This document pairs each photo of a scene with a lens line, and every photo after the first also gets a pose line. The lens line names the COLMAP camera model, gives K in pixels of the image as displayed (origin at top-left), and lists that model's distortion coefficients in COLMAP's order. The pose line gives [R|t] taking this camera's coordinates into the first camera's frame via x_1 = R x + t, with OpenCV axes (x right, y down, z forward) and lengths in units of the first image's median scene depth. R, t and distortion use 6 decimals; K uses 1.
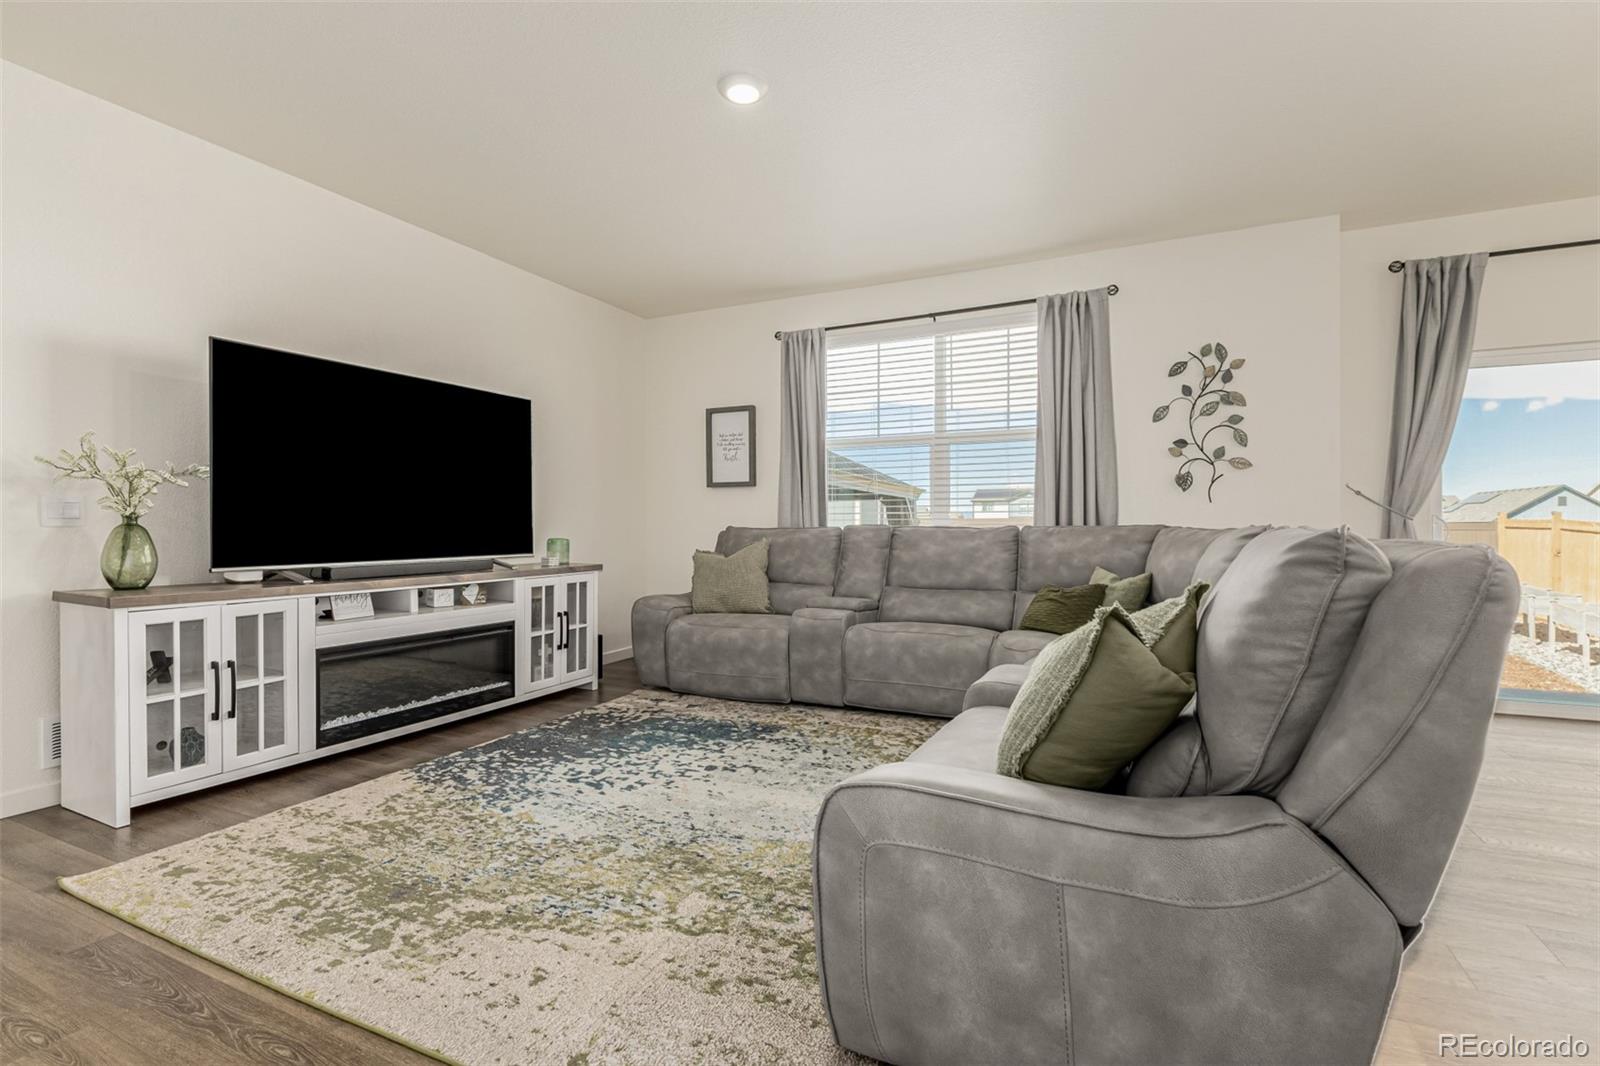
lens RADIAL K [[716.0, 0, 791.1], [0, 716.0, 527.3], [0, 0, 1]] dist [0.000163, 0.000392]
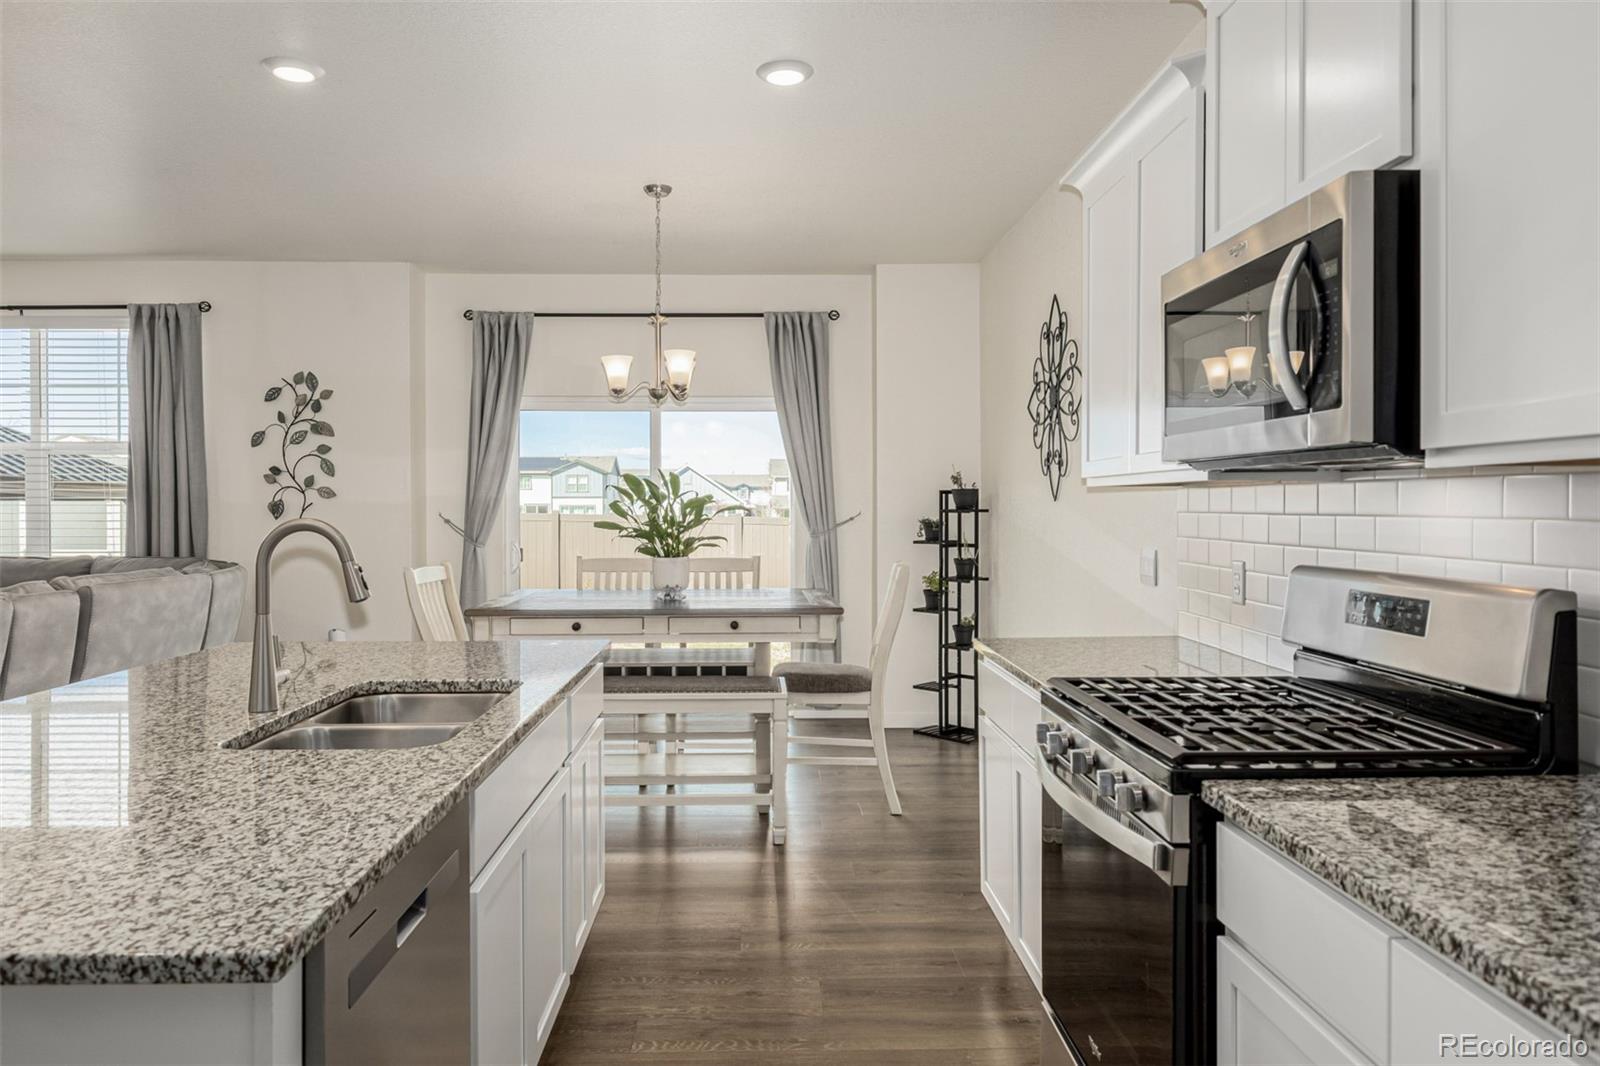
lens RADIAL K [[1071.6, 0, 794.0], [0, 1071.6, 538.6], [0, 0, 1]] dist [-0.006104, 0.002276]
pose [[0.893129, -0.010619, 0.449676, 0.571596], [-0.003146, 0.999549, 0.029852, -0.076818], [-0.449790, -0.028077, 0.892693, -0.709411]]
